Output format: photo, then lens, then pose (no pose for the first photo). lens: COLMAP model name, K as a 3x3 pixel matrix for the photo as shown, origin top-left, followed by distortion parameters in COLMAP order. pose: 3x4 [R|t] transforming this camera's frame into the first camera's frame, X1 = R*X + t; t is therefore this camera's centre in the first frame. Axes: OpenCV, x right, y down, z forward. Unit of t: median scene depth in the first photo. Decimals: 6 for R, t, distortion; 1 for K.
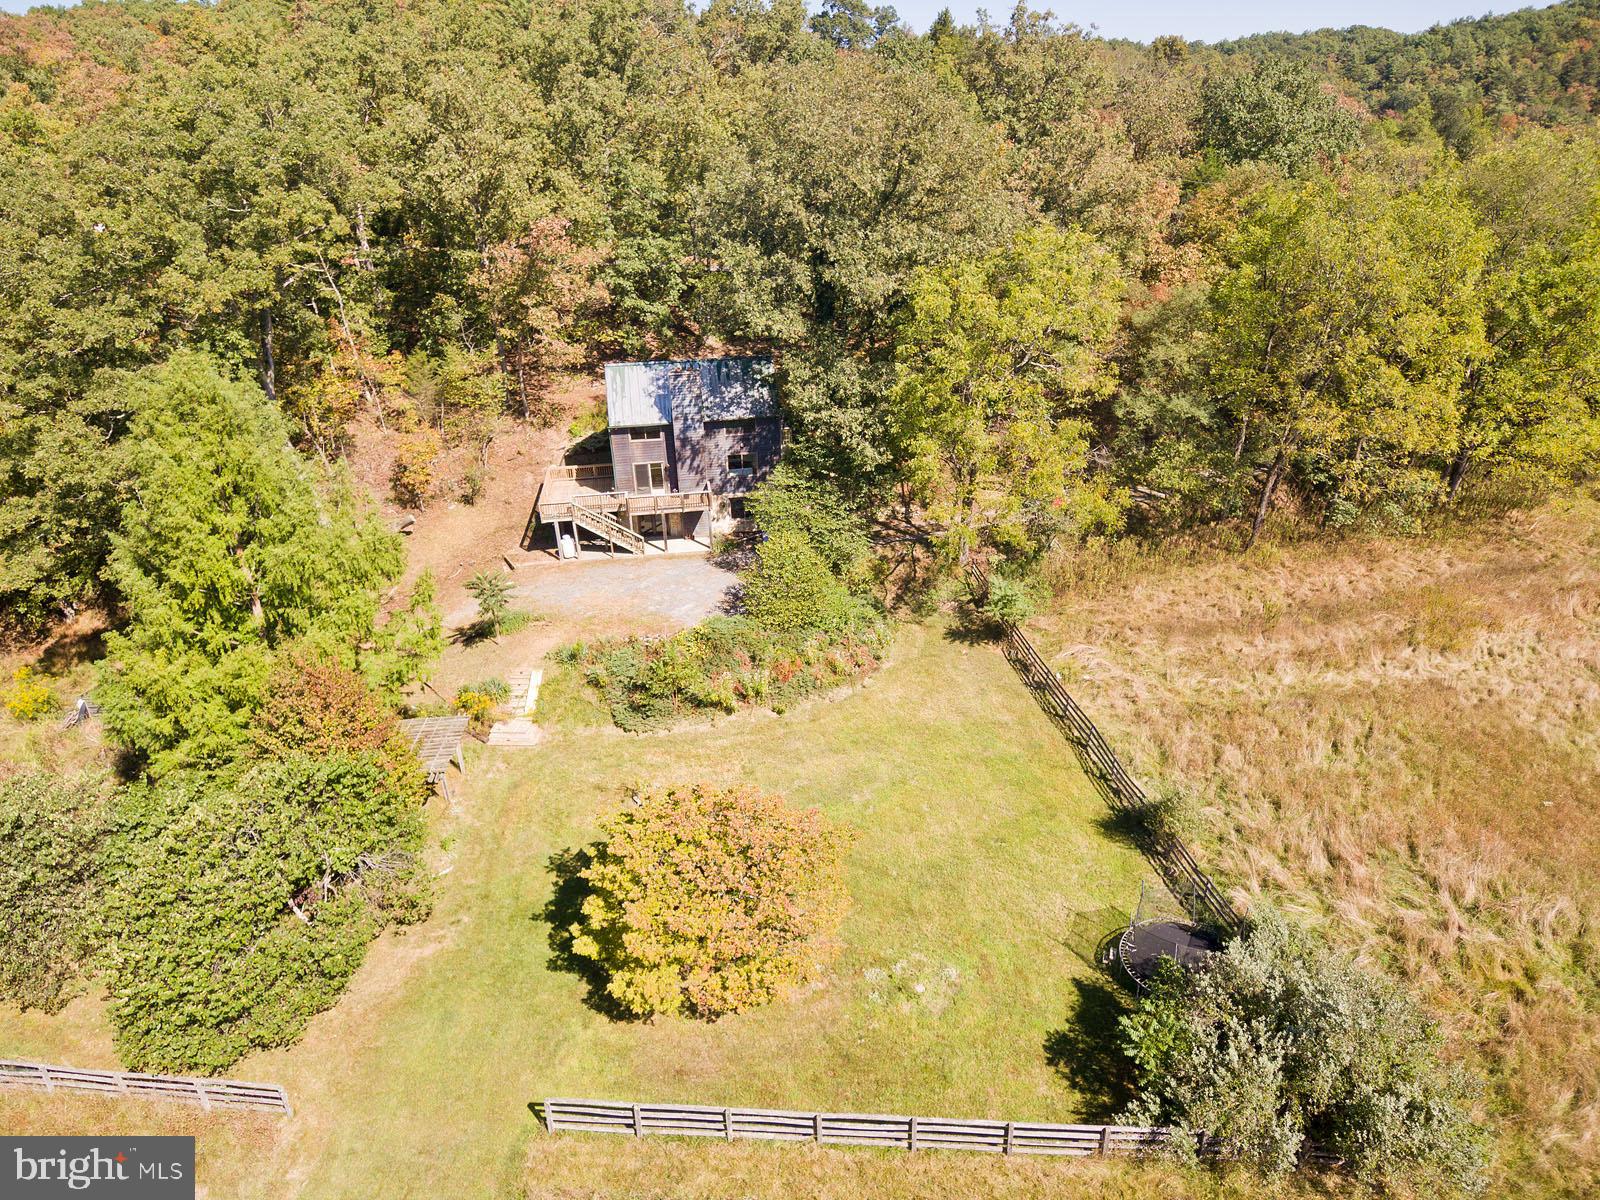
lens RADIAL K [[951.8, 0, 783.5], [0, 951.8, 606.7], [0, 0, 1]] dist [0.072344, -0.095828]
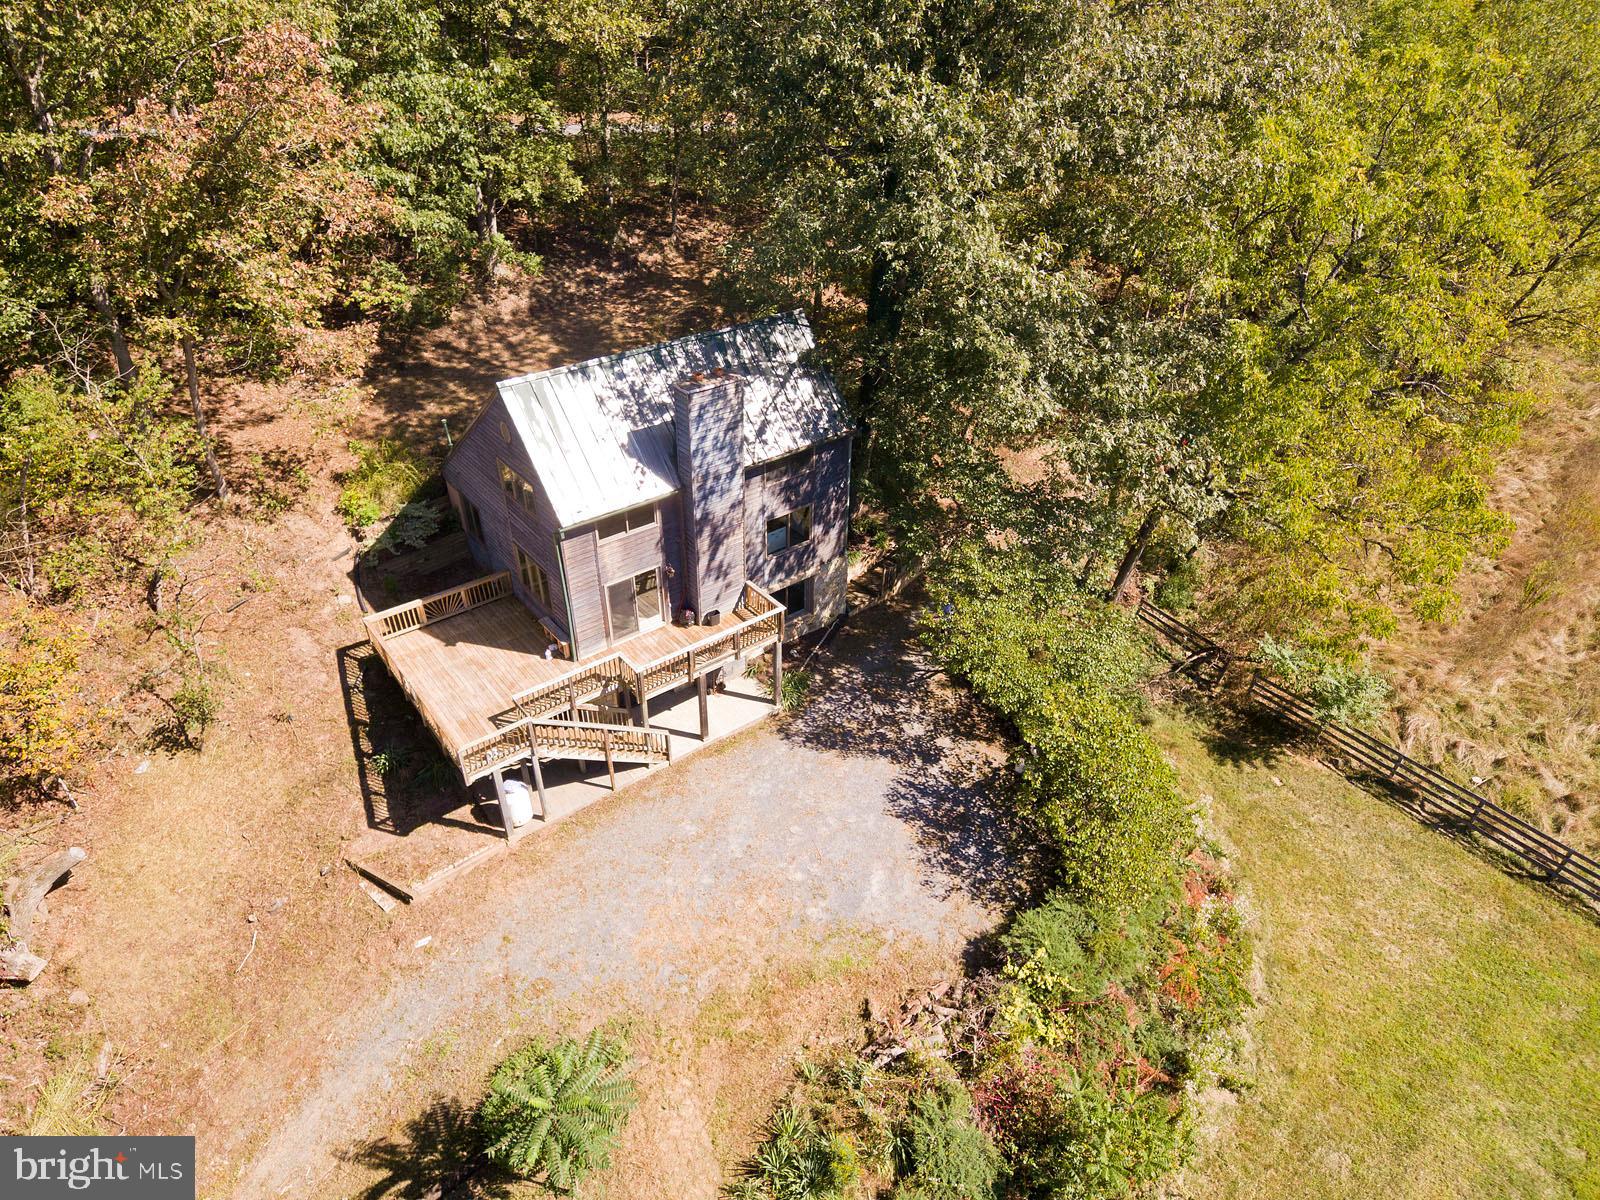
lens RADIAL K [[957.3, 0, 782.4], [0, 957.3, 603.4], [0, 0, 1]] dist [0.080316, -0.112799]
pose [[0.870684, -0.252775, 0.421917, -0.289235], [0.193516, 0.964701, 0.178615, -0.213587], [-0.452174, -0.073869, 0.888866, 0.556449]]
